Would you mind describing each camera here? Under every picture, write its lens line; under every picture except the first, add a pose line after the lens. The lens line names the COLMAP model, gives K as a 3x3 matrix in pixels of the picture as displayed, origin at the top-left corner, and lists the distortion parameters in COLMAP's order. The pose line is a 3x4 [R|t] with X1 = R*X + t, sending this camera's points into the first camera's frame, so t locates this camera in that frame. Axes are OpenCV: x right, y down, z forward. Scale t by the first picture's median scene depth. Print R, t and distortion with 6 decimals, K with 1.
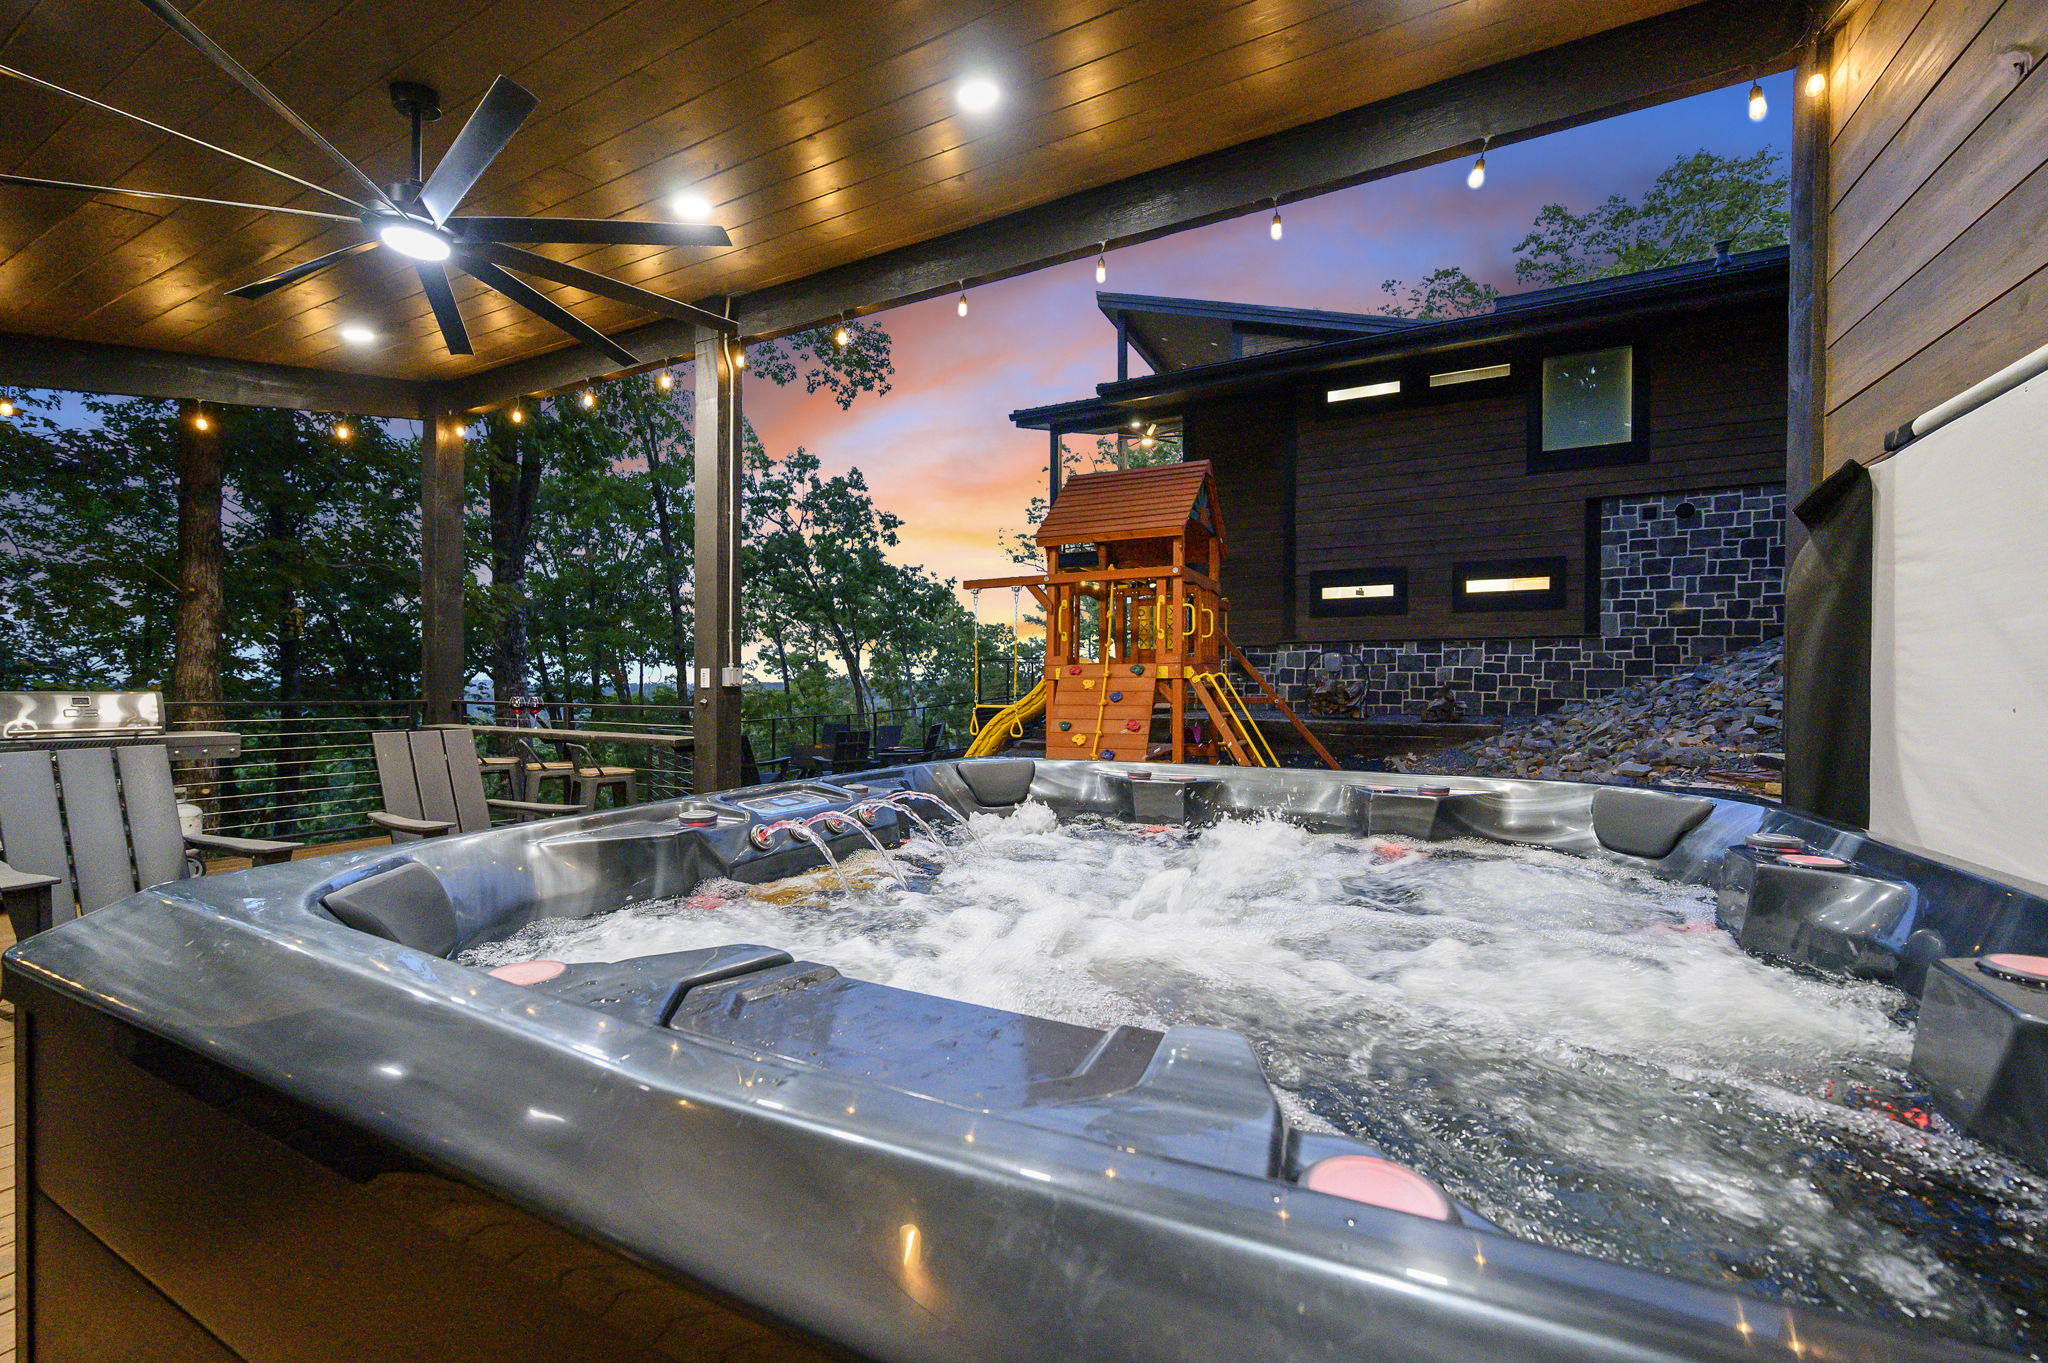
lens RADIAL K [[814.4, 0, 1041.2], [0, 814.4, 687.9], [0, 0, 1]] dist [-0.000629, 0.000711]
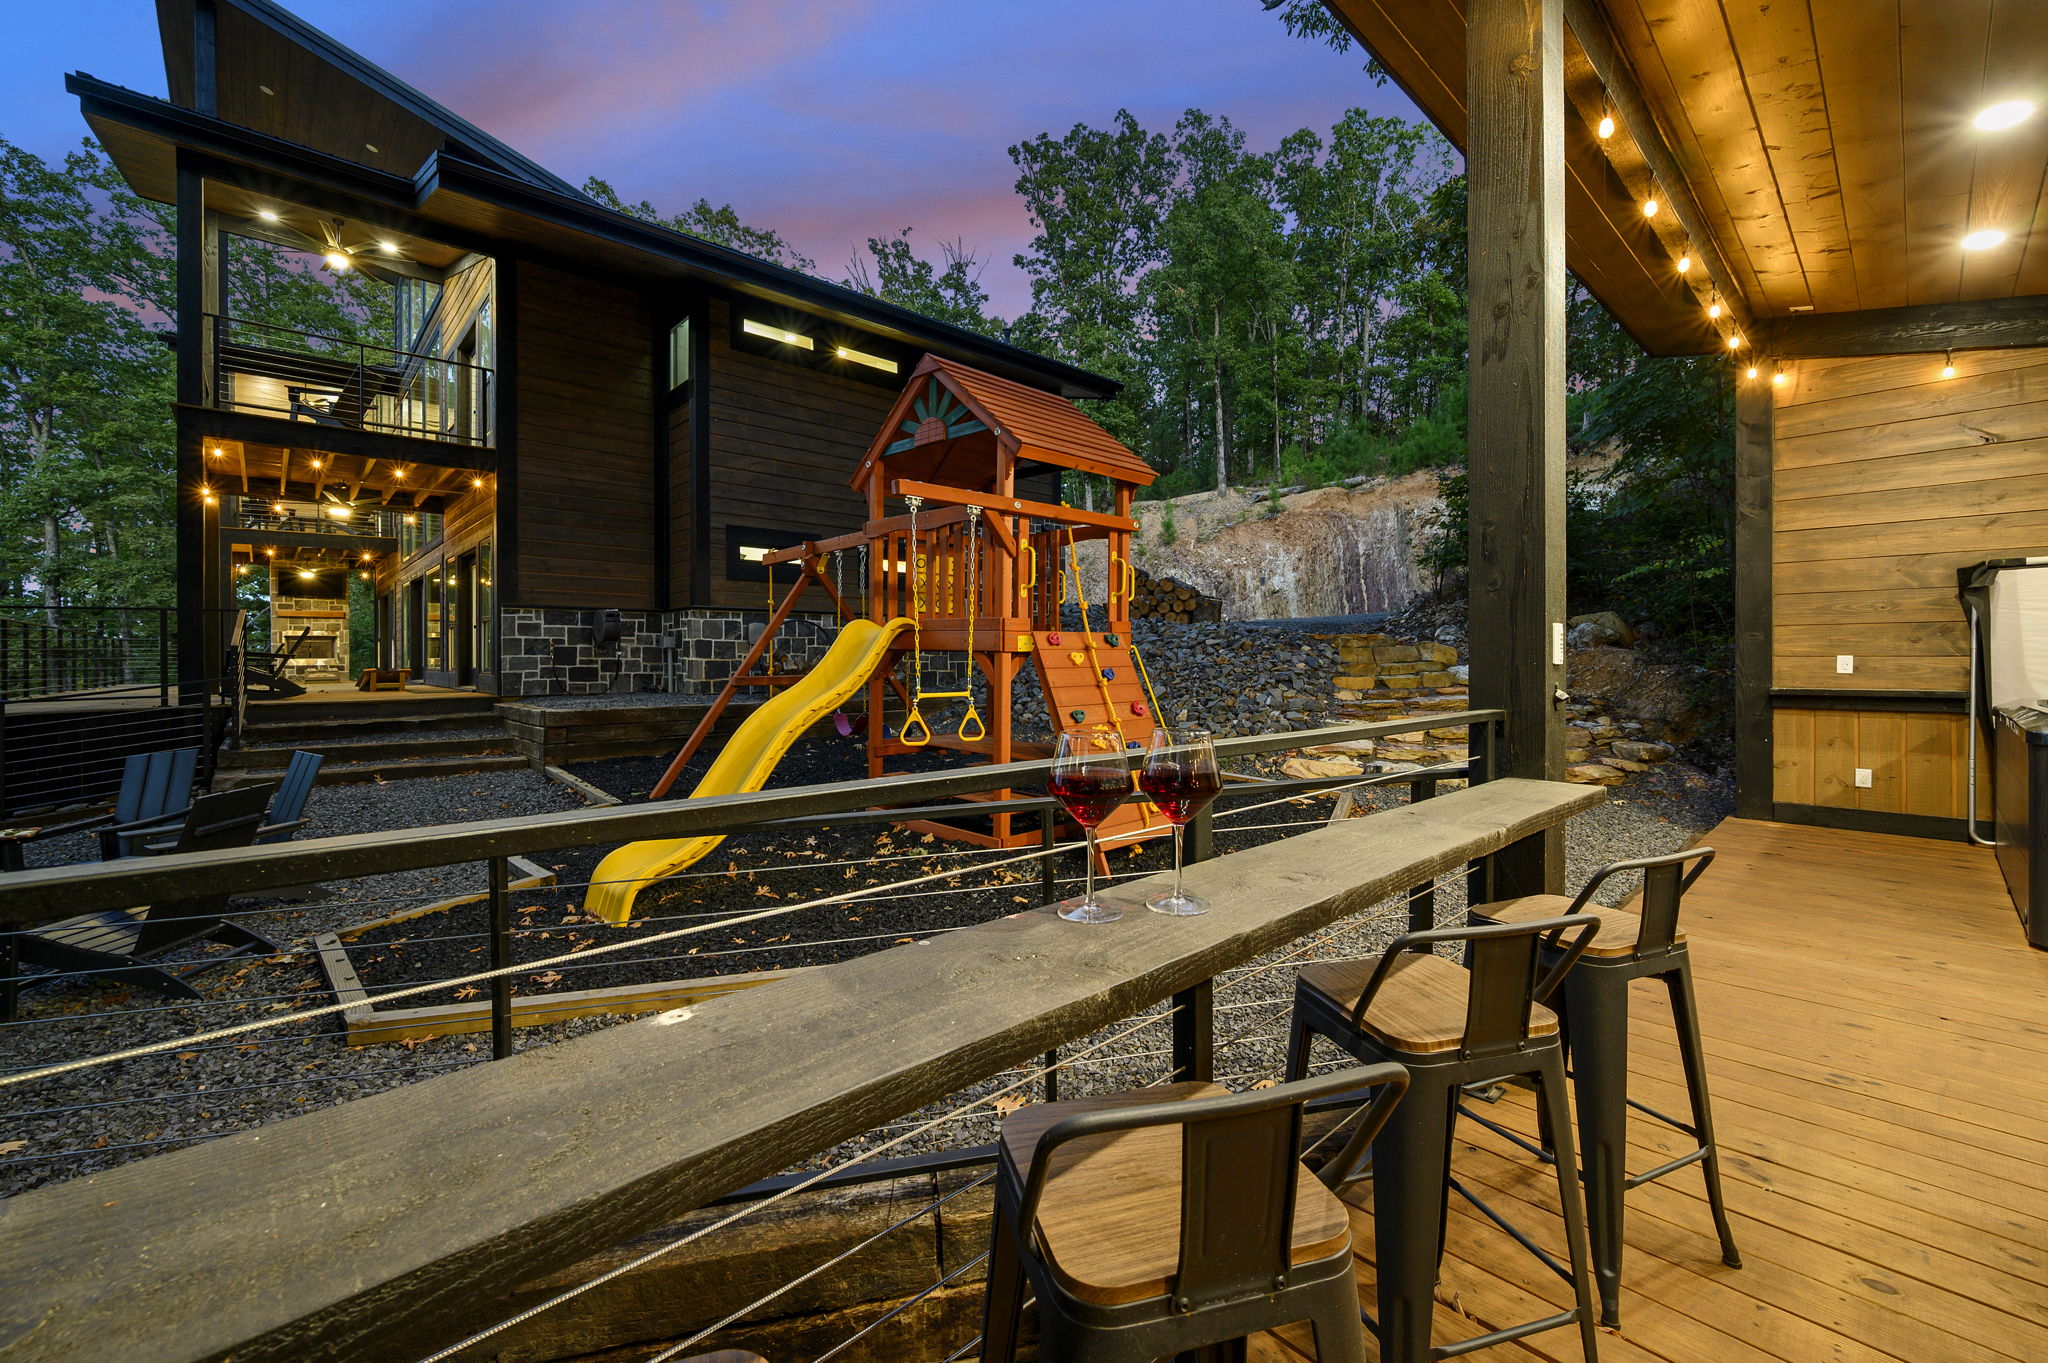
lens RADIAL K [[814.4, 0, 1011.3], [0, 814.4, 668.7], [0, 0, 1]] dist [-0.000629, 0.000711]
pose [[0.356654, -0.012177, 0.934157, -0.348617], [0.005677, 0.999925, 0.010867, -0.001905], [-0.934219, 0.001427, 0.356697, 0.419459]]
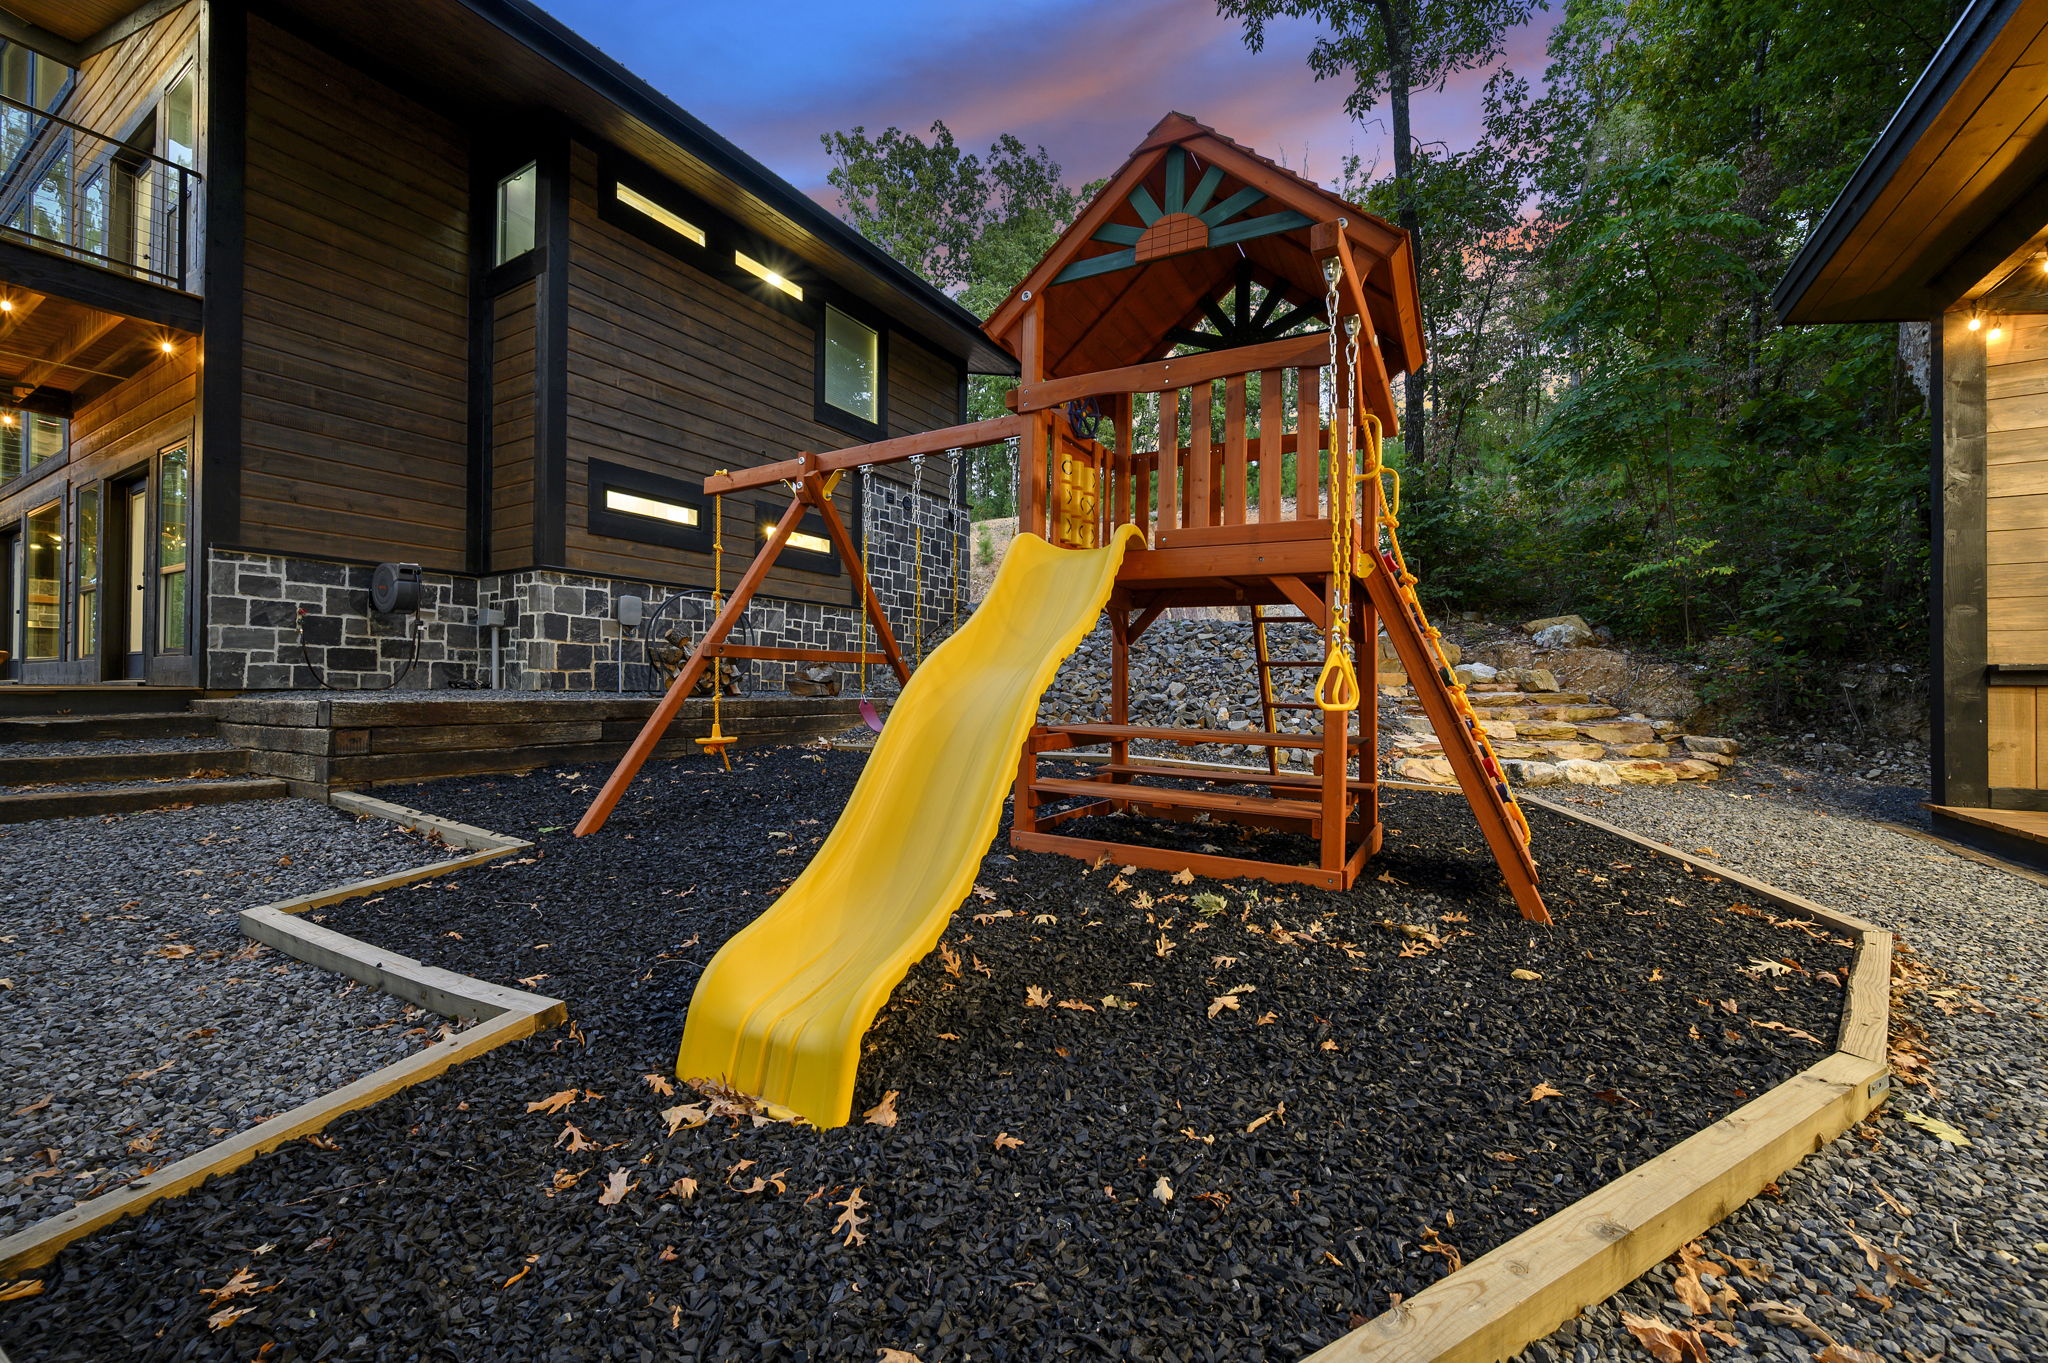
lens RADIAL K [[814.4, 0, 1023.9], [0, 814.4, 685.7], [0, 0, 1]] dist [-0.000629, 0.000711]
pose [[0.078208, 0.002203, 0.996935, -0.248074], [-0.005347, 0.999984, -0.001790, 0.026179], [-0.996923, -0.005191, 0.078218, 0.619630]]
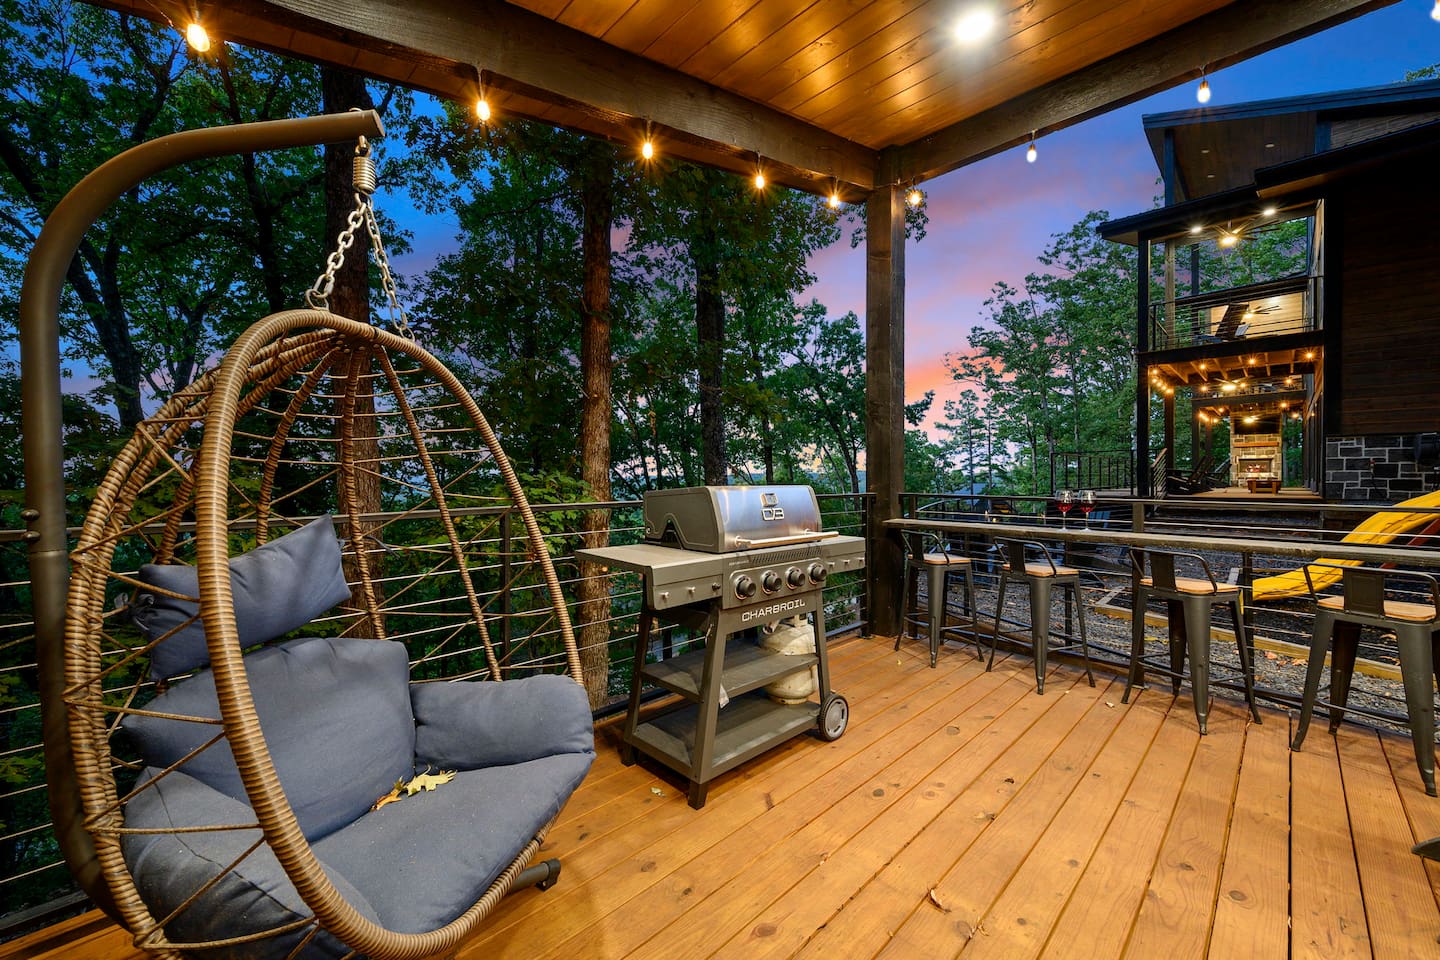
lens RADIAL K [[572.6, 0, 729.5], [0, 572.6, 475.8], [0, 0, 1]] dist [-0.000629, 0.000711]
pose [[0.952434, -0.005015, -0.304704, -0.341111], [0.003535, 0.999979, -0.005407, -0.000790], [0.304725, 0.004072, 0.952432, 0.147263]]
